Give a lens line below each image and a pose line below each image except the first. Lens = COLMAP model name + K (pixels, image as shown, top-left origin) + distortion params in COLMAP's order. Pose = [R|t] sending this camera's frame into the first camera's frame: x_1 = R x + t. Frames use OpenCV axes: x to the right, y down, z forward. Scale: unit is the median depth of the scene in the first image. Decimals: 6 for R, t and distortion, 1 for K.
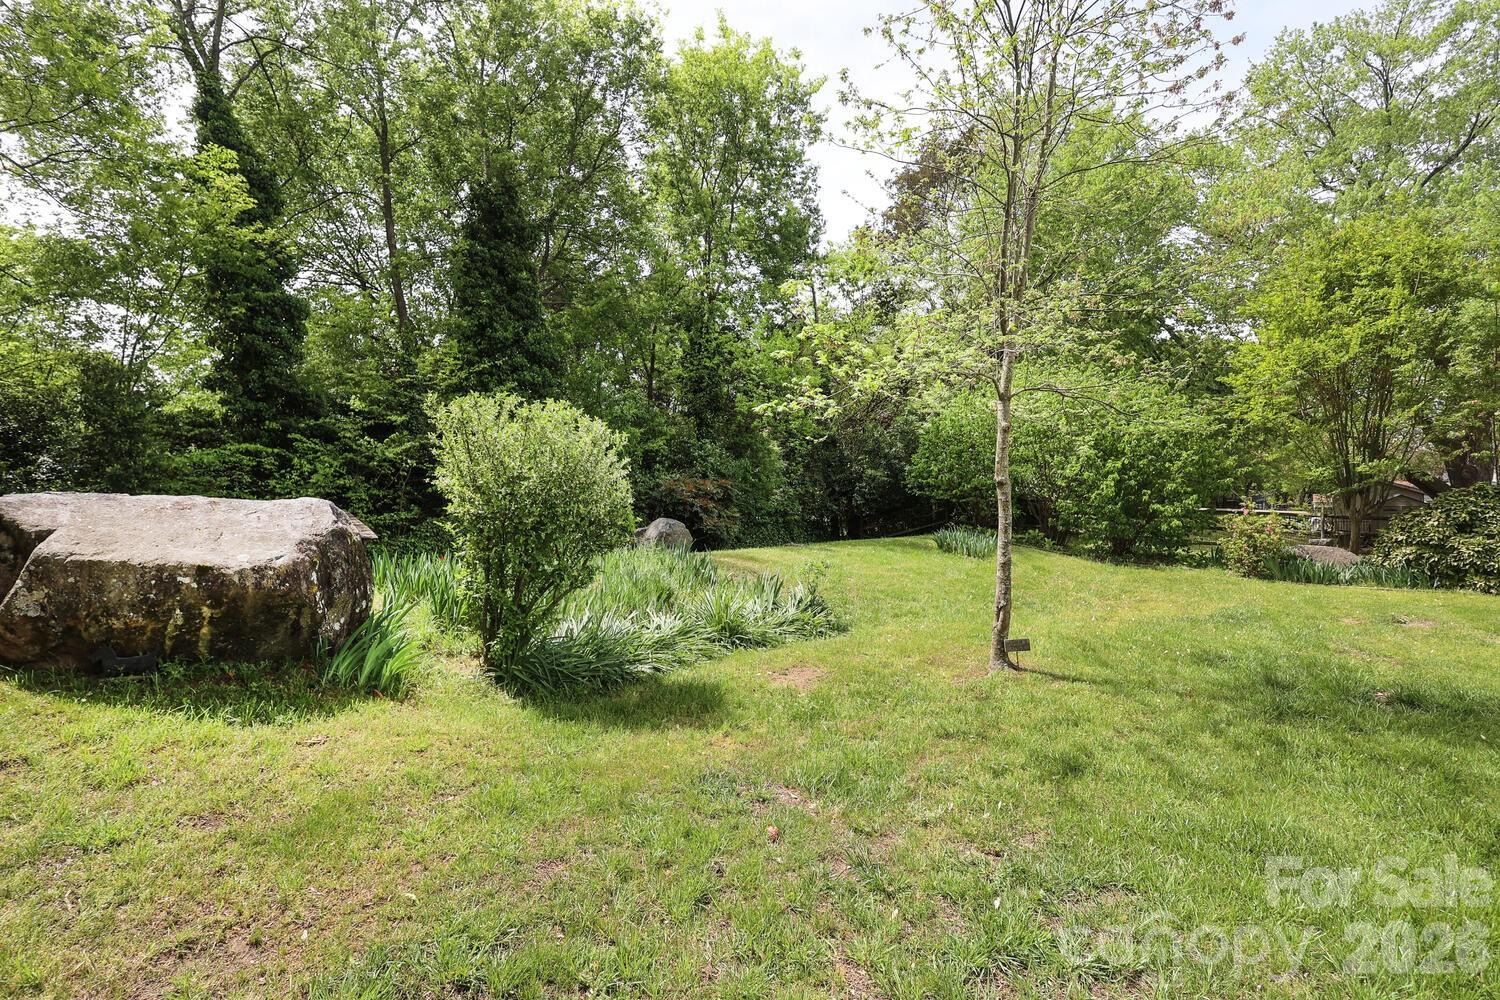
lens RADIAL K [[709.8, 0, 758.4], [0, 709.8, 493.9], [0, 0, 1]] dist [-0.000232, -0.002552]
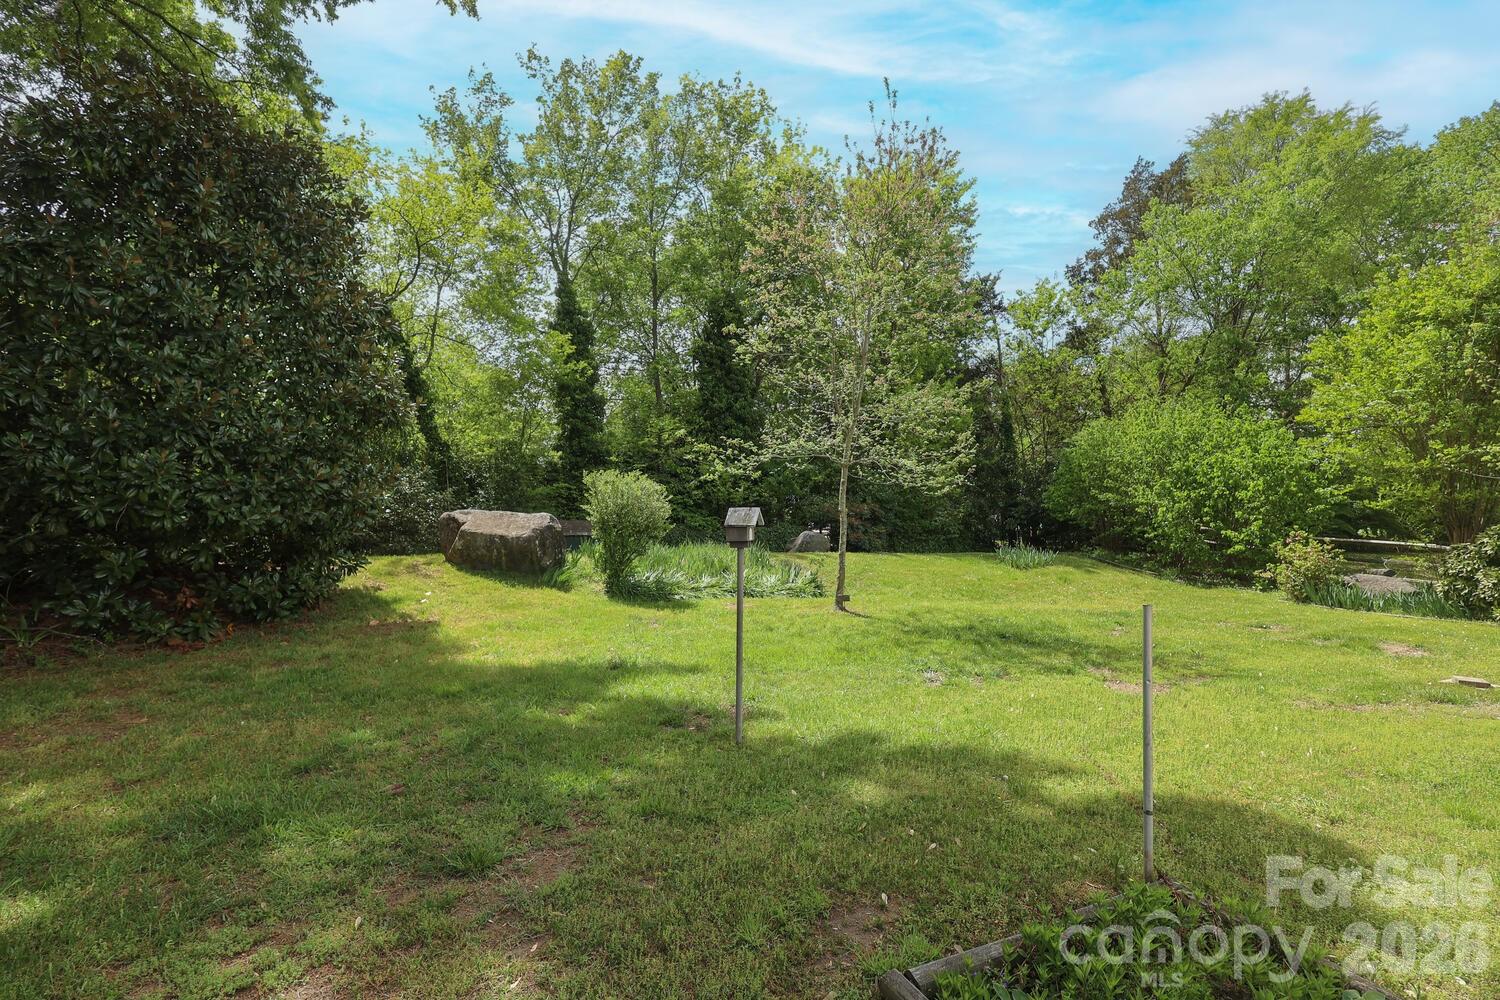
lens RADIAL K [[709.8, 0, 753.6], [0, 709.8, 502.9], [0, 0, 1]] dist [-0.000232, -0.002552]
pose [[0.895108, 0.011577, -0.445699, 0.517948], [-0.016995, 0.999822, -0.008160, -0.009979], [0.445526, 0.014878, 0.895146, -0.417342]]
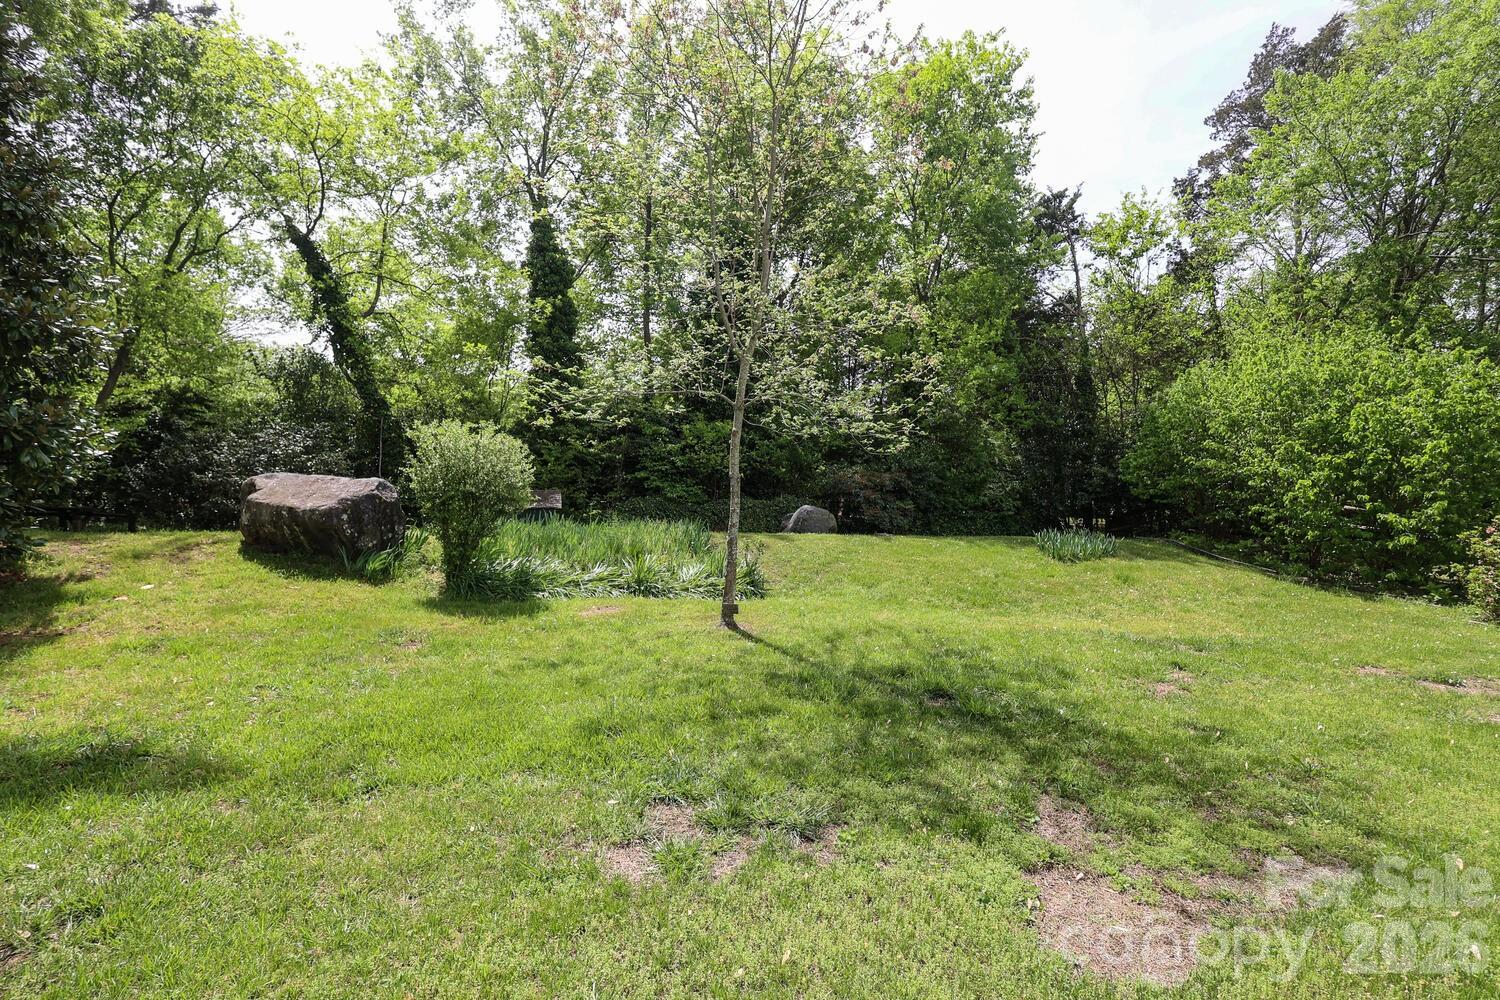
lens RADIAL K [[709.8, 0, 744.2], [0, 709.8, 496.6], [0, 0, 1]] dist [-0.000232, -0.002552]
pose [[0.818209, 0.033121, -0.573966, 0.572694], [-0.023869, 0.999435, 0.023648, -0.006154], [0.574425, -0.005649, 0.818538, -0.002388]]
